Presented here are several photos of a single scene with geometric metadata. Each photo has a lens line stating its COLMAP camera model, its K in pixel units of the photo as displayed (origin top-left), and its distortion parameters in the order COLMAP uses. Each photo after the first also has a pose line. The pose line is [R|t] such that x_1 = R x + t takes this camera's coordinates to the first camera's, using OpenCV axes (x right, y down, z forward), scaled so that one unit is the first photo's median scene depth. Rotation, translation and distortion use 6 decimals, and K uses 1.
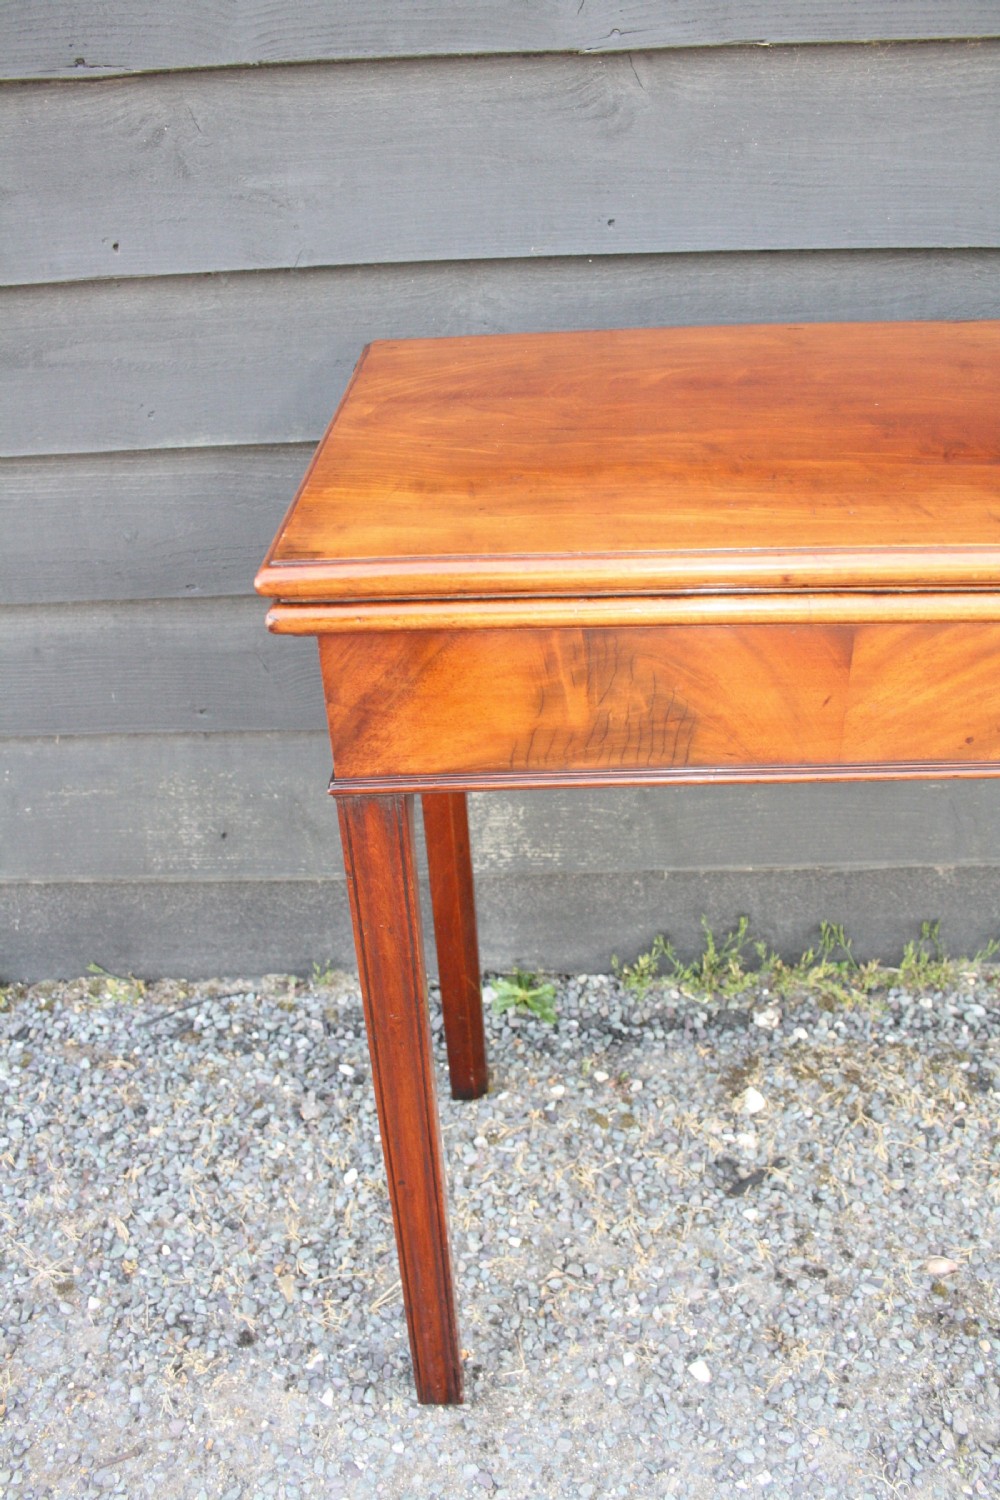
lens RADIAL K [[1227.2, 0, 508.5], [0, 1227.2, 778.8], [0, 0, 1]] dist [-0.149601, 0.119345]
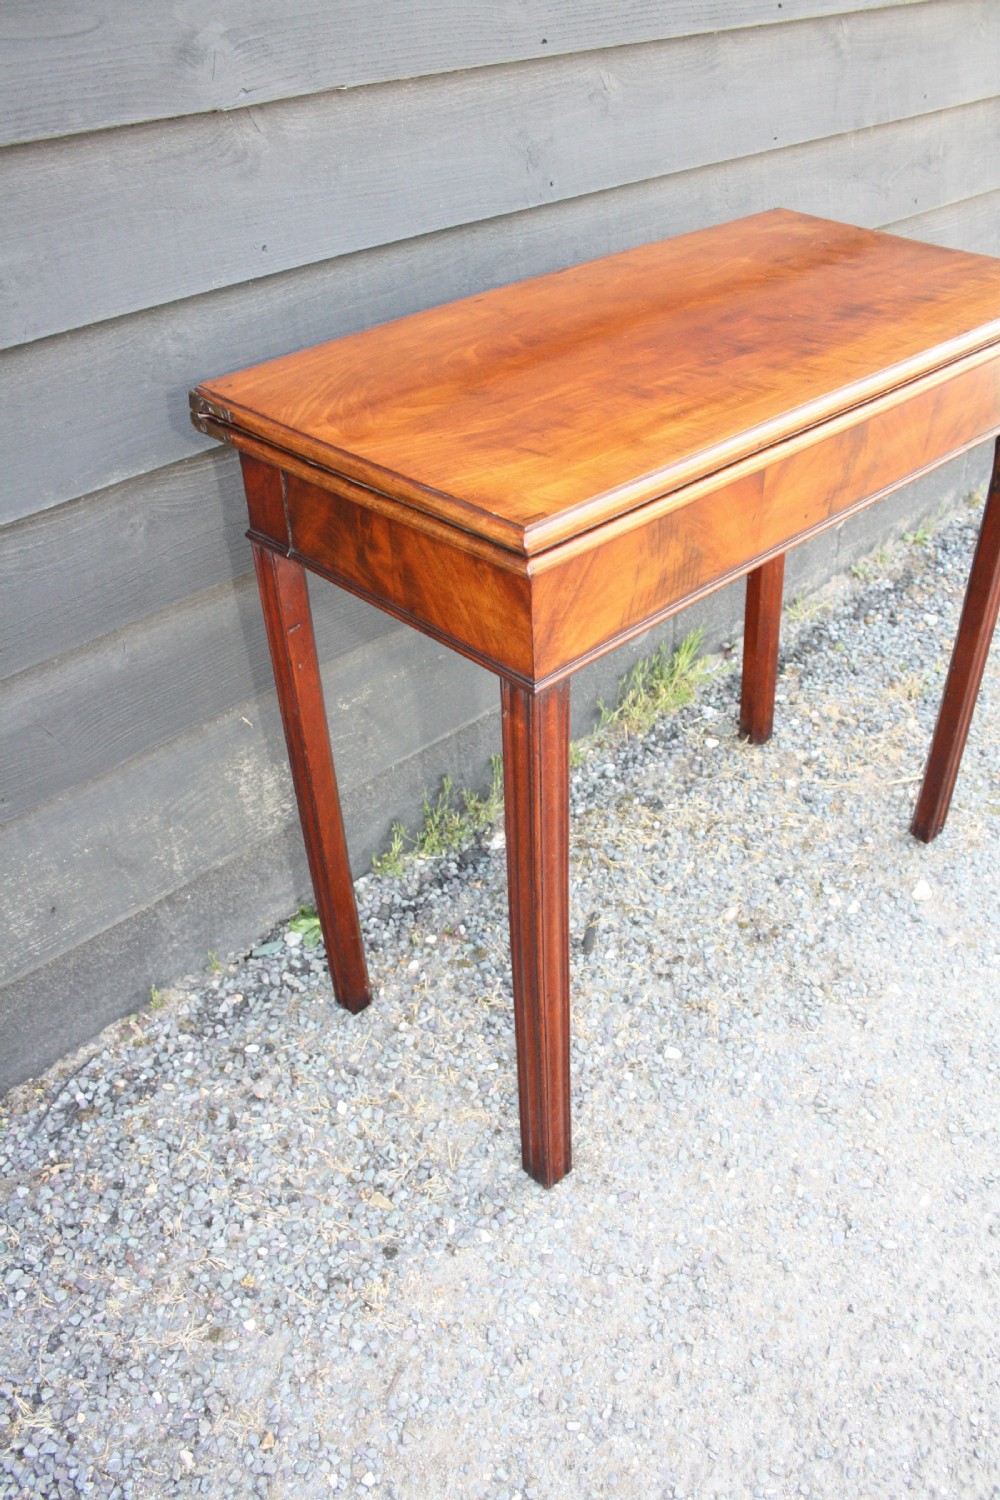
lens RADIAL K [[1227.2, 0, 488.7], [0, 1227.2, 786.0], [0, 0, 1]] dist [-0.149601, 0.119345]
pose [[0.717128, -0.417234, 0.558251, -0.575538], [0.395045, 0.903243, 0.167605, -0.083893], [-0.574166, 0.100340, 0.812567, -0.034922]]
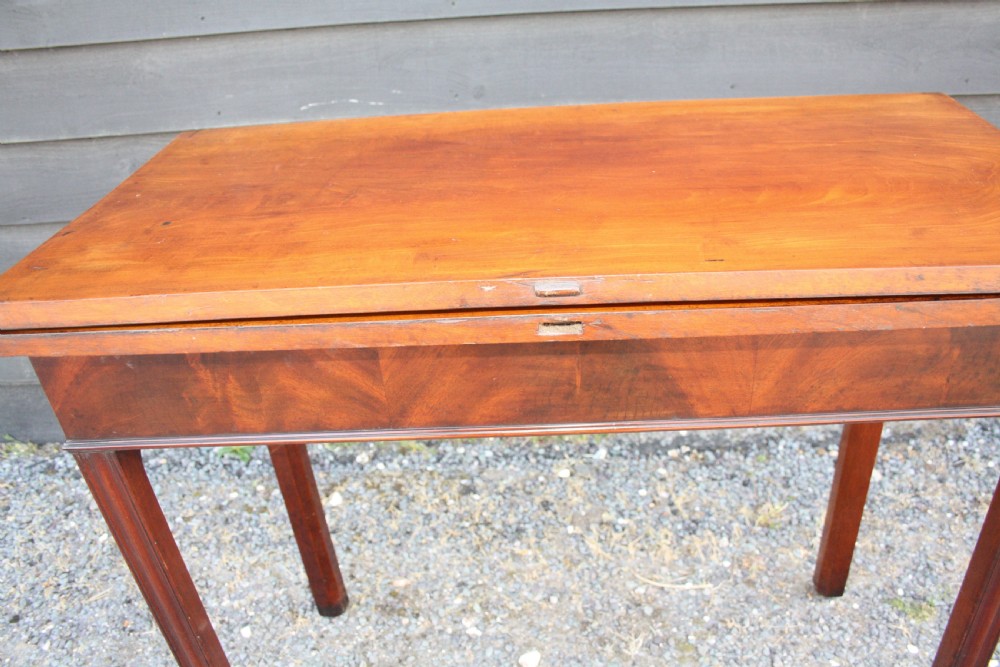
lens RADIAL K [[818.1, 0, 508.9], [0, 818.1, 332.1], [0, 0, 1]] dist [-0.149601, 0.119345]
pose [[0.999857, -0.016719, 0.002430, 0.511270], [0.016835, 0.998044, -0.060203, 0.109572], [-0.001419, 0.060235, 0.998183, -0.213640]]
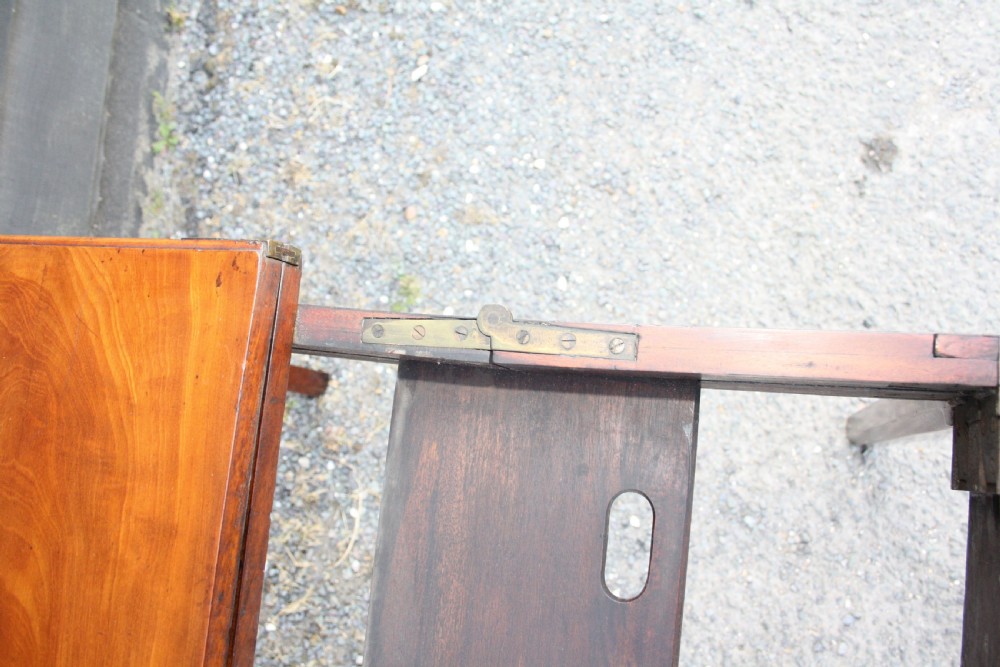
lens RADIAL K [[818.1, 0, 517.7], [0, 818.1, 347.5], [0, 0, 1]] dist [-0.149601, 0.119345]
pose [[0.011045, -0.978637, 0.205299, 0.756568], [0.772146, 0.138800, 0.620101, -0.129321], [-0.635349, 0.151671, 0.757184, -0.058912]]
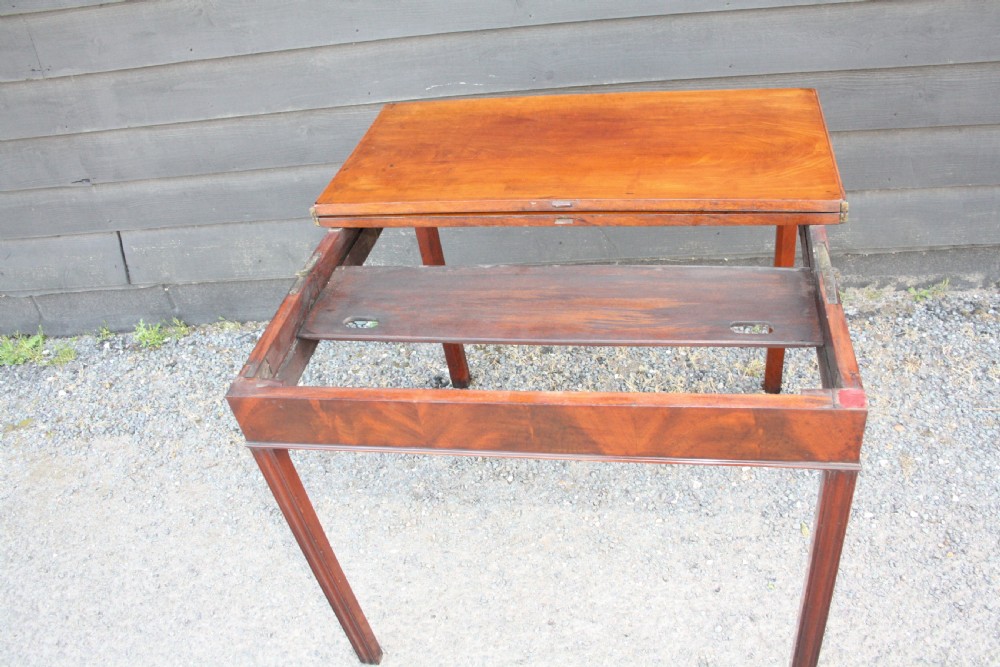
lens RADIAL K [[818.1, 0, 510.4], [0, 818.1, 329.7], [0, 0, 1]] dist [-0.149601, 0.119345]
pose [[0.994390, -0.019419, -0.103979, 0.559090], [0.028731, 0.995634, 0.088814, 0.064243], [0.101801, -0.091303, 0.990606, -0.783695]]
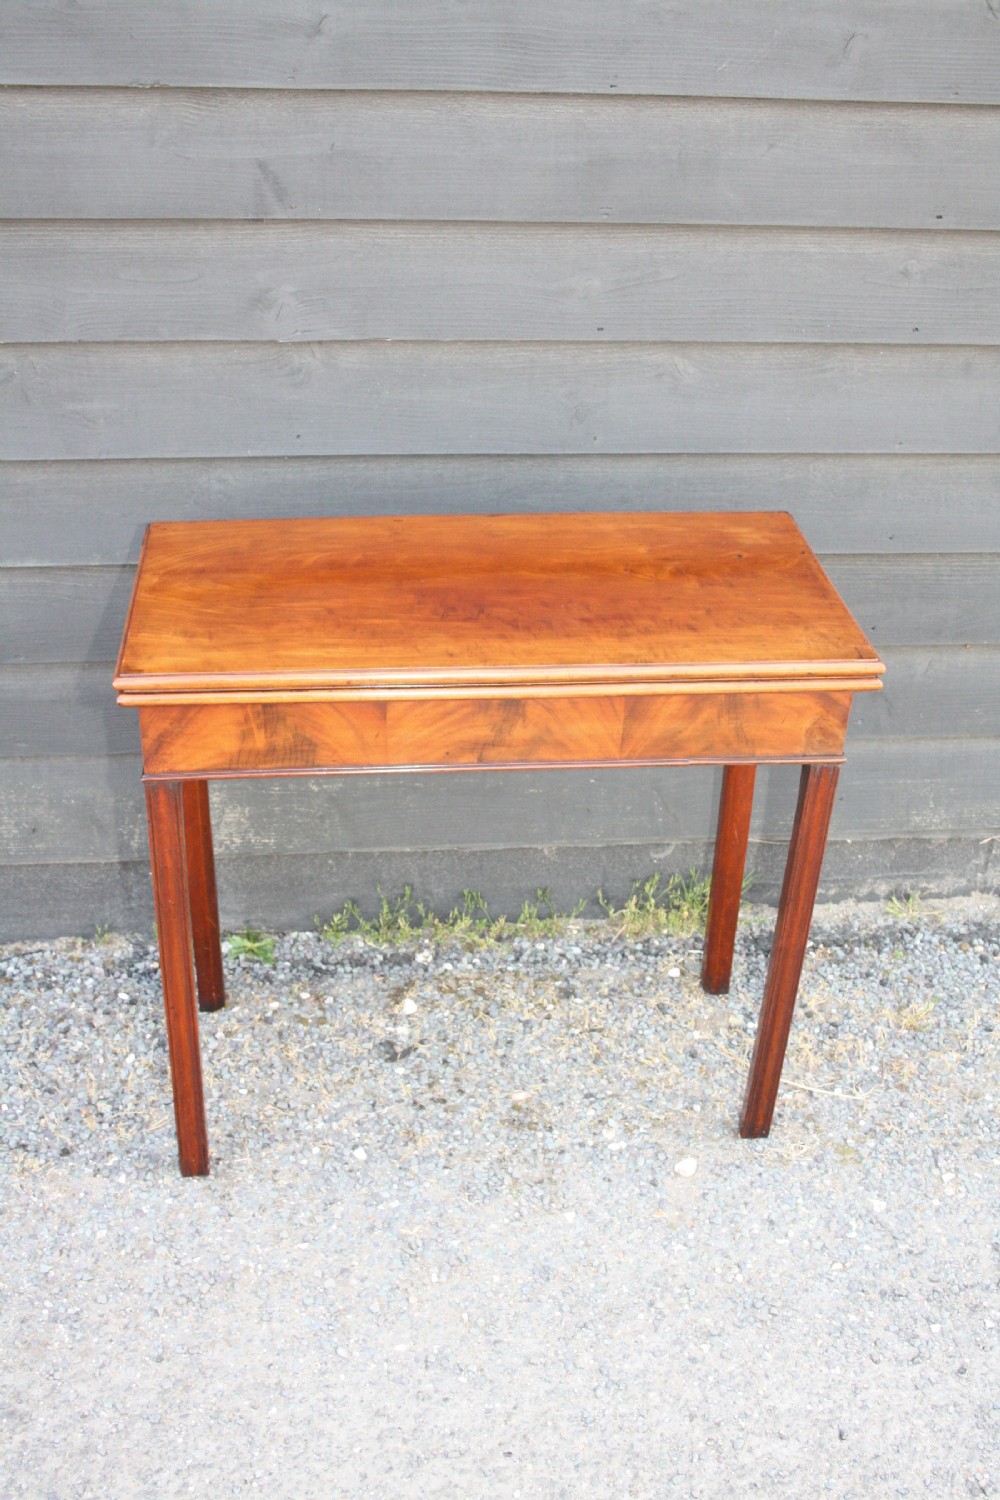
lens RADIAL K [[1572.4, 0, 485.2], [0, 1572.4, 780.3], [0, 0, 1]] dist [-0.080055, 0.000000]
pose [[0.990109, -0.006630, 0.140147, 0.033617], [0.010757, 0.999530, -0.028709, 0.054712], [-0.139891, 0.029933, 0.989714, -1.001839]]
